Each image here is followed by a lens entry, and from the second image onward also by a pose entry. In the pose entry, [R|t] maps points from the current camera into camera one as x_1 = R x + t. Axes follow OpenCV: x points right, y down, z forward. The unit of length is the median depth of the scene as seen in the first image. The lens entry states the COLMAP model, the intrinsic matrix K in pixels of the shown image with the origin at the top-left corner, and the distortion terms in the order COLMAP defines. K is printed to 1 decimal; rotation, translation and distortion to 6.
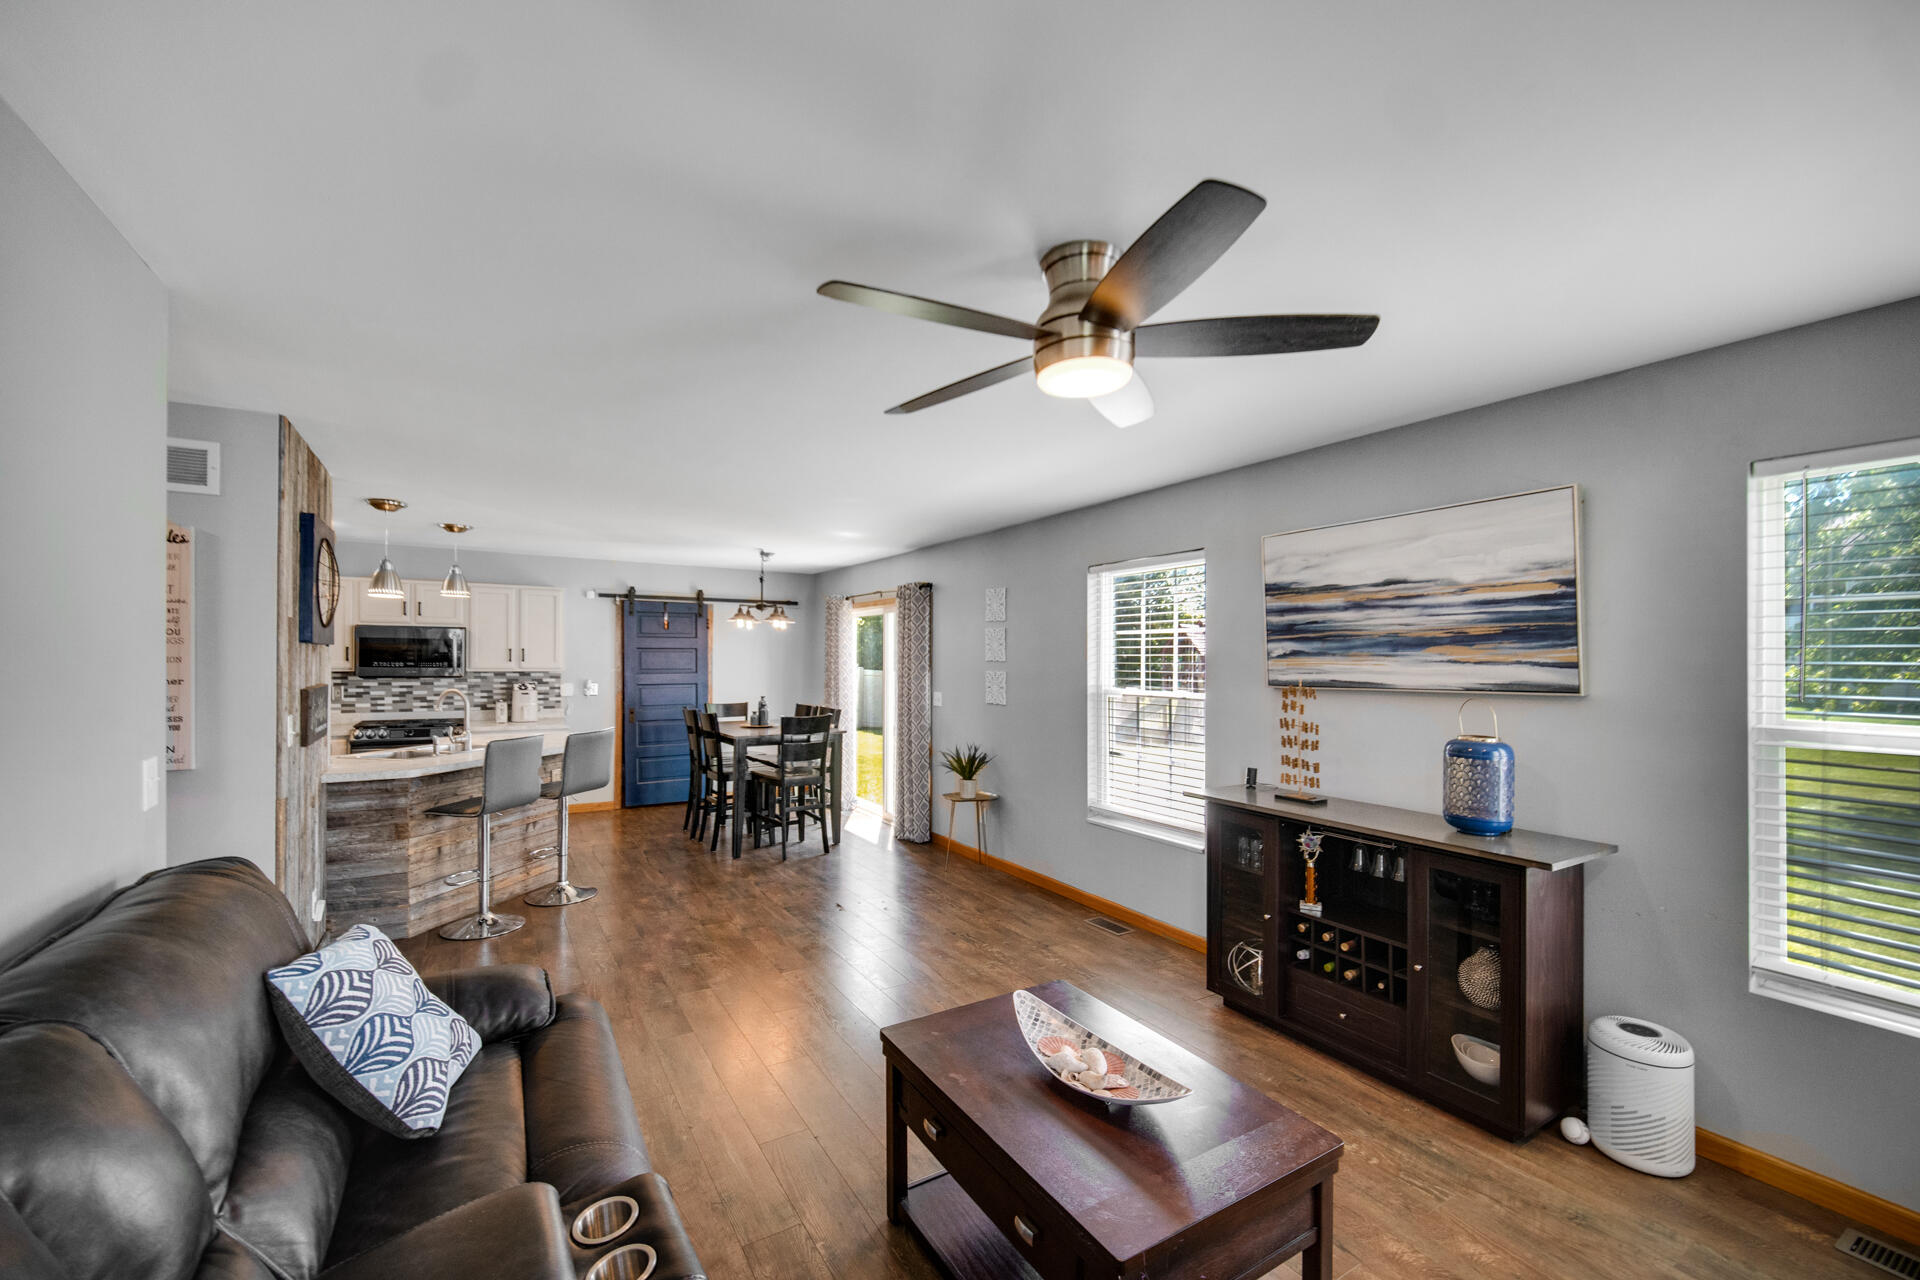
lens RADIAL K [[765.8, 0, 954.5], [0, 765.8, 656.9], [0, 0, 1]] dist [-0.000712, 0.000381]
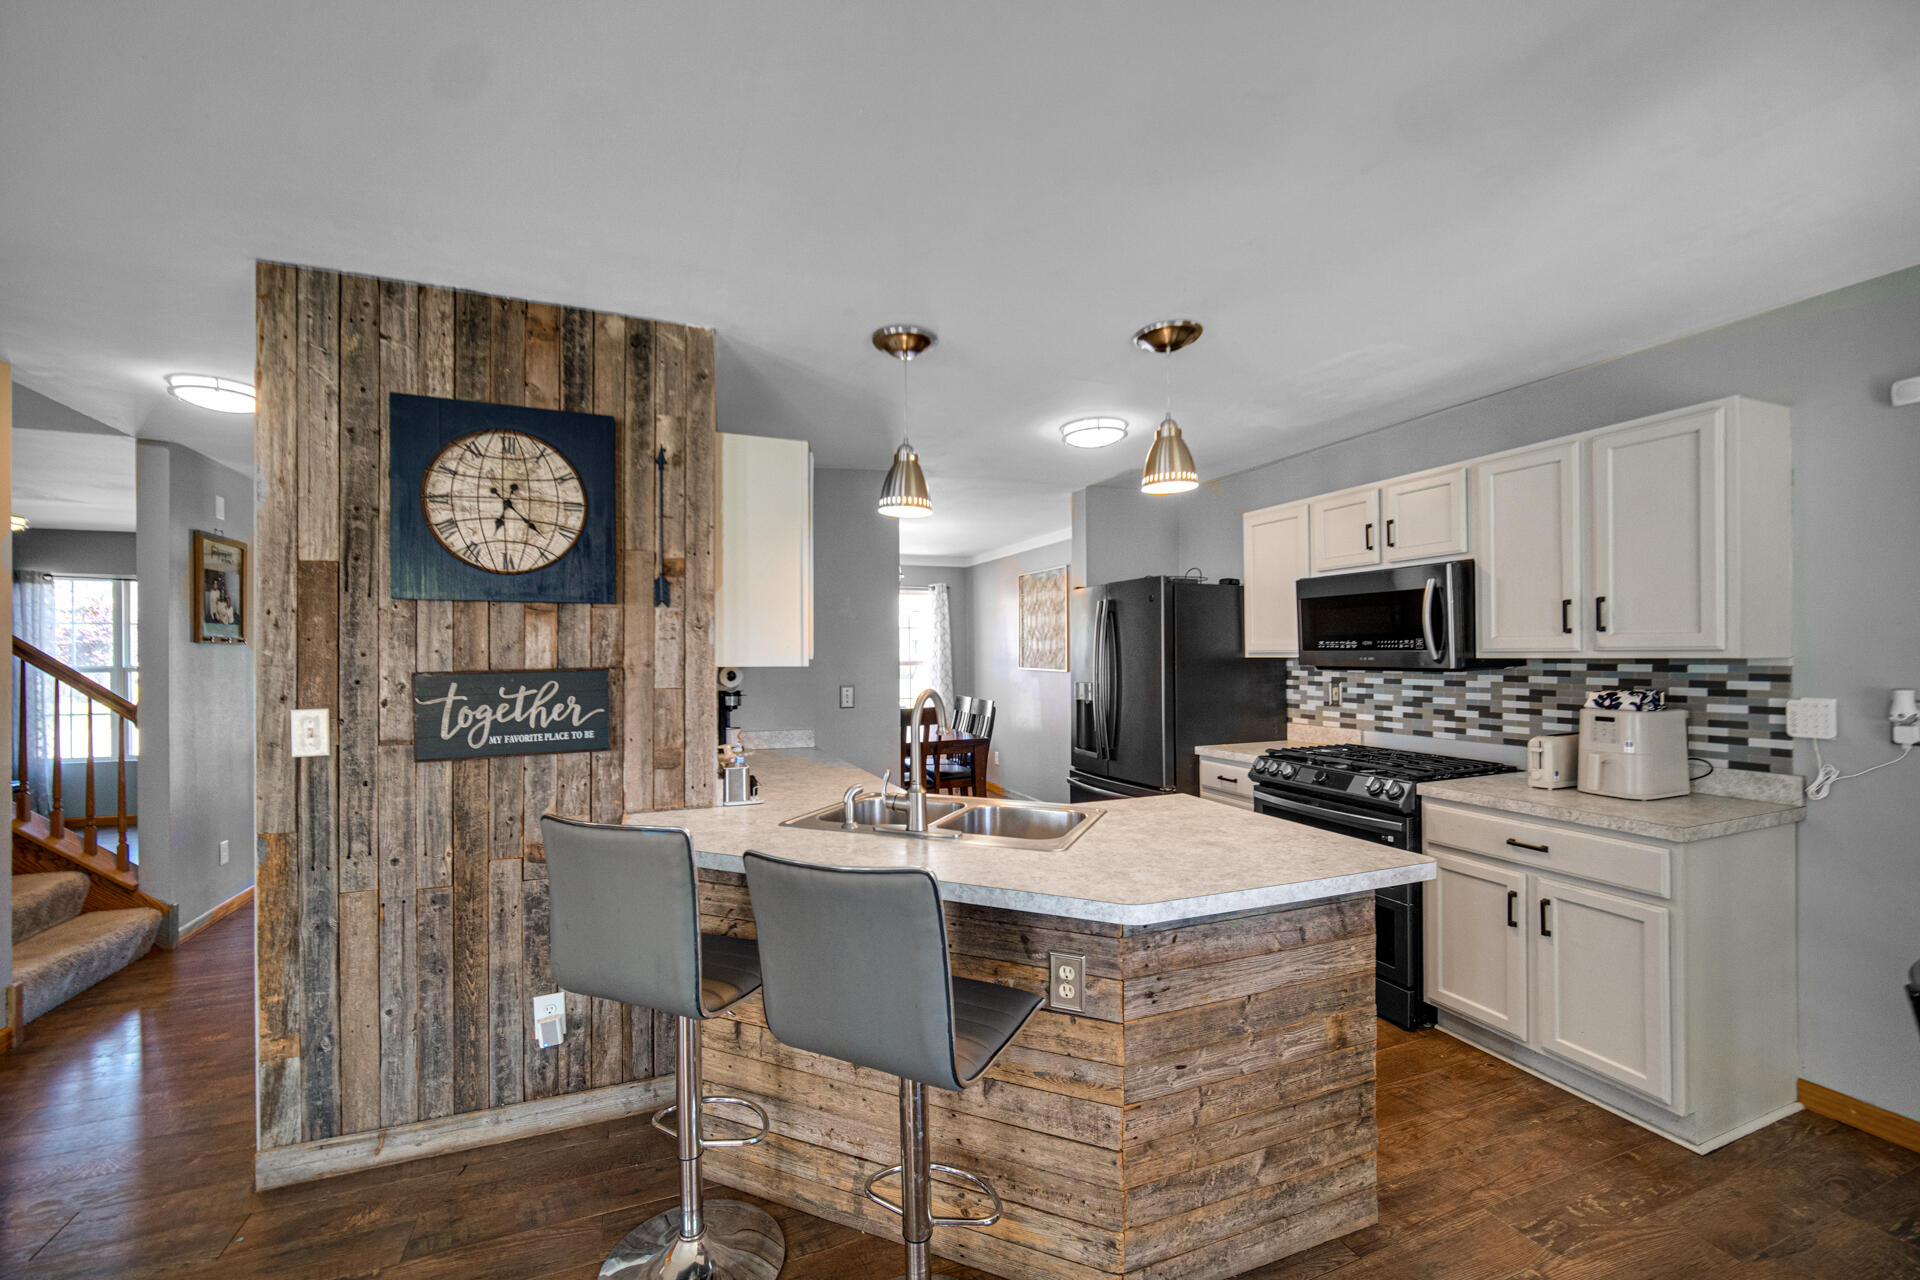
lens RADIAL K [[765.8, 0, 954.5], [0, 765.8, 656.9], [0, 0, 1]] dist [-0.000712, 0.000381]
pose [[-0.165242, -0.003726, -0.986246, -0.148847], [0.008083, 0.999954, -0.005132, 0.017717], [0.986220, -0.008820, -0.165204, 0.762165]]
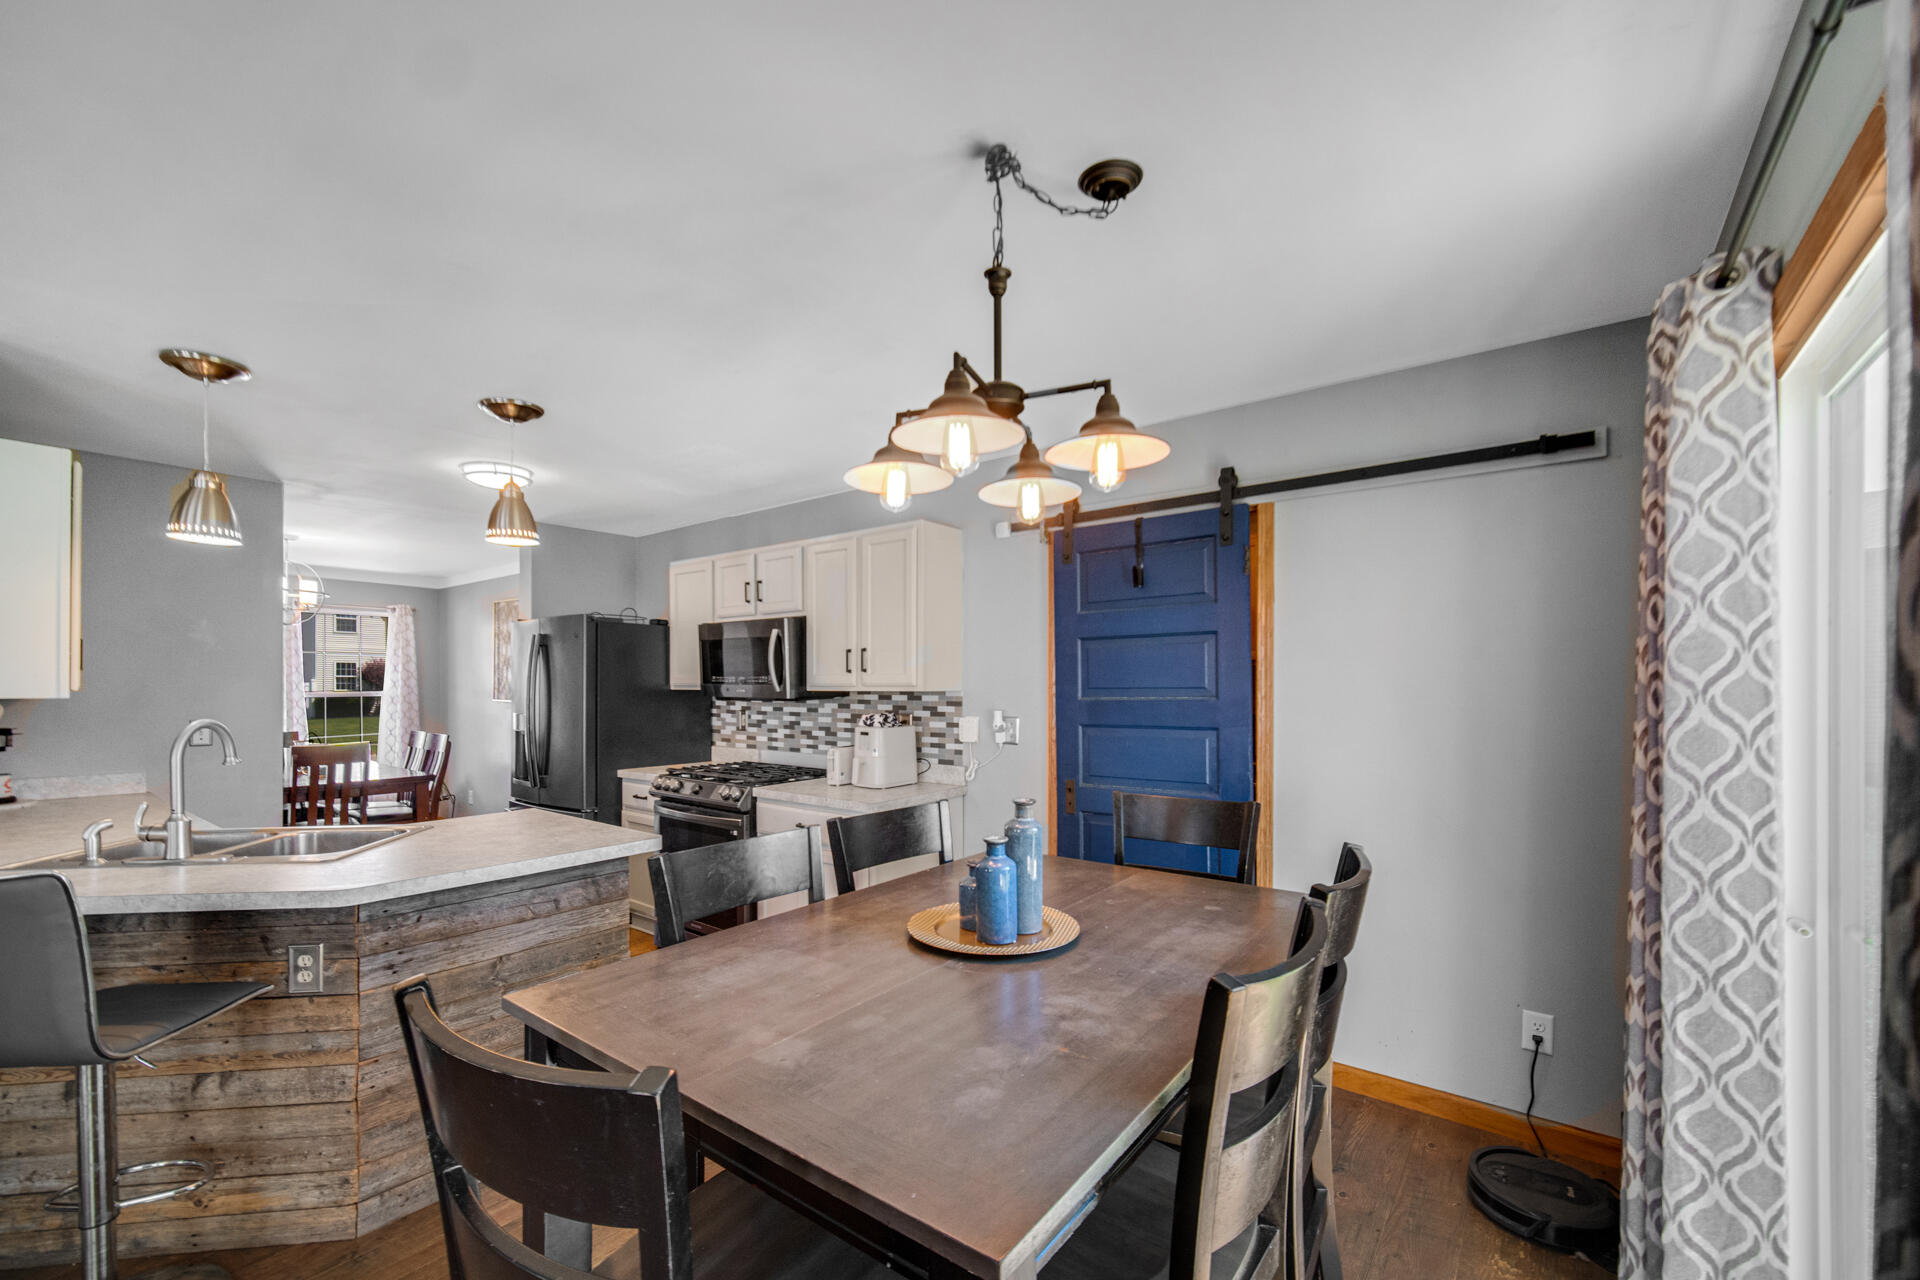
lens RADIAL K [[780.4, 0, 950.0], [0, 780.4, 683.9], [0, 0, 1]] dist [-0.000183, -0.000033]
pose [[0.347292, -0.008628, -0.937717, -0.040647], [0.006353, 0.999956, -0.006848, 0.018163], [0.937735, -0.003580, 0.347332, 0.880287]]
